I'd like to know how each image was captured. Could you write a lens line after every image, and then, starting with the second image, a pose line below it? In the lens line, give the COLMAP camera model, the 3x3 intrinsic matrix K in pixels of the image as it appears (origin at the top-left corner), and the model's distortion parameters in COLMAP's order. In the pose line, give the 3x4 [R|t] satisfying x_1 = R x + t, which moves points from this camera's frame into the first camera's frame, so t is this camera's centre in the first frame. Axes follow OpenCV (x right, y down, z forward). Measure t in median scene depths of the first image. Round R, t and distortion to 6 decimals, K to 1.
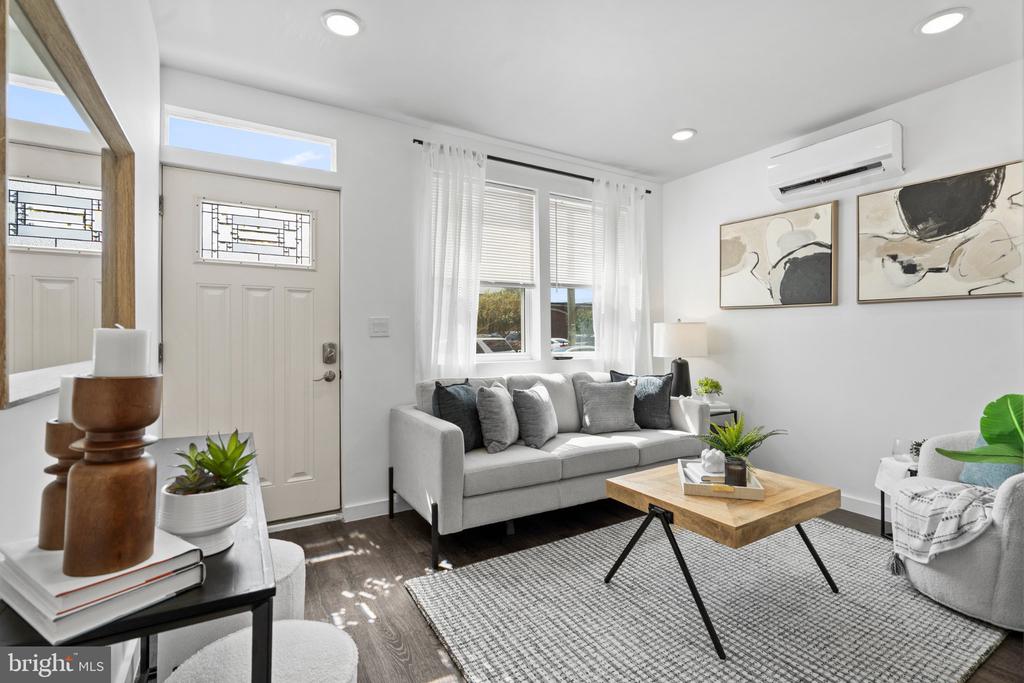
lens RADIAL K [[472.1, 0, 511.0], [0, 472.1, 338.2], [0, 0, 1]] dist [-0.007864, 0.004512]
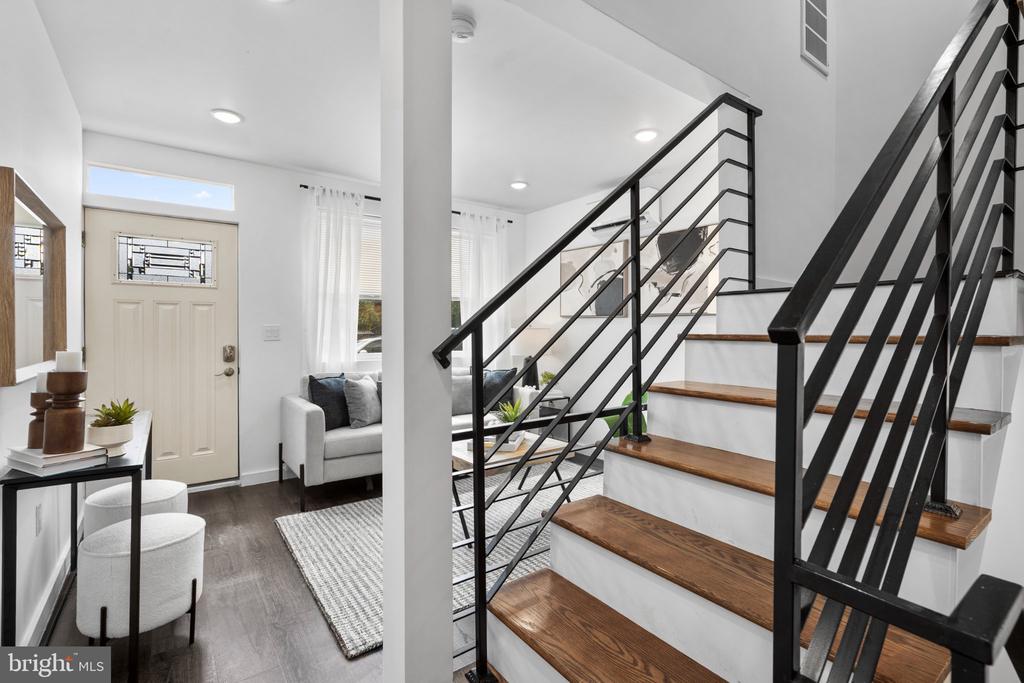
lens RADIAL K [[472.1, 0, 512.8], [0, 472.1, 336.7], [0, 0, 1]] dist [-0.007864, 0.004512]
pose [[0.994697, 0.001435, 0.102842, 0.278819], [-0.002159, 0.999974, 0.006930, -0.028086], [-0.102830, -0.007115, 0.994674, -0.384055]]
